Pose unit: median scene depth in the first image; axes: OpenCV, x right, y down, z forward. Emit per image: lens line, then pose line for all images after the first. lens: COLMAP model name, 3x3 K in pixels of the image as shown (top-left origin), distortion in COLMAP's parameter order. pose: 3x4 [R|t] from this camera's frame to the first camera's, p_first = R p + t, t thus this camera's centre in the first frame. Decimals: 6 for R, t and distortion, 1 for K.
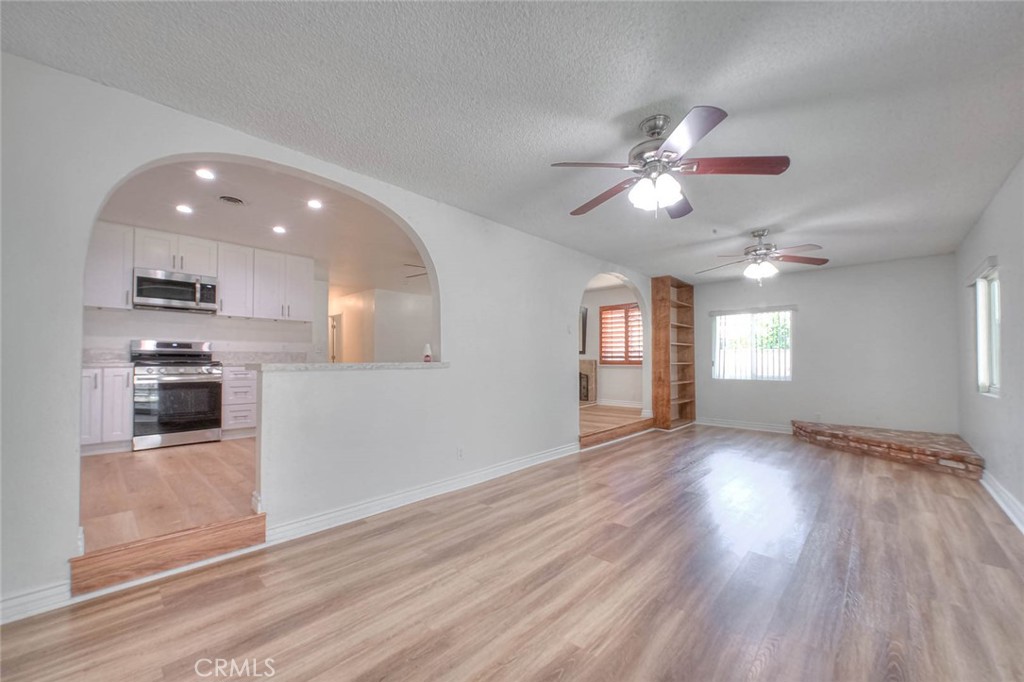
lens RADIAL K [[411.1, 0, 507.0], [0, 411.1, 353.4], [0, 0, 1]] dist [0.000070, -0.002626]
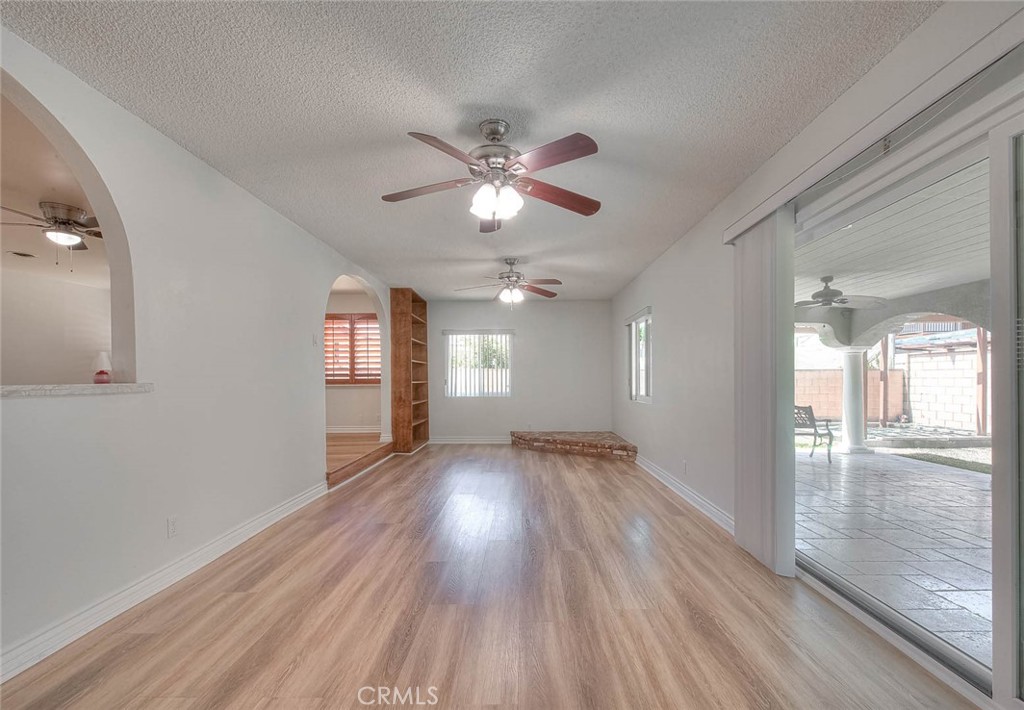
lens RADIAL K [[447.8, 0, 535.0], [0, 447.8, 381.1], [0, 0, 1]] dist [-0.000545, -0.000307]
pose [[0.715504, -0.006954, 0.698574, -0.168305], [-0.008070, 0.999801, 0.018218, 0.001627], [-0.698562, -0.018672, 0.715306, 0.105747]]
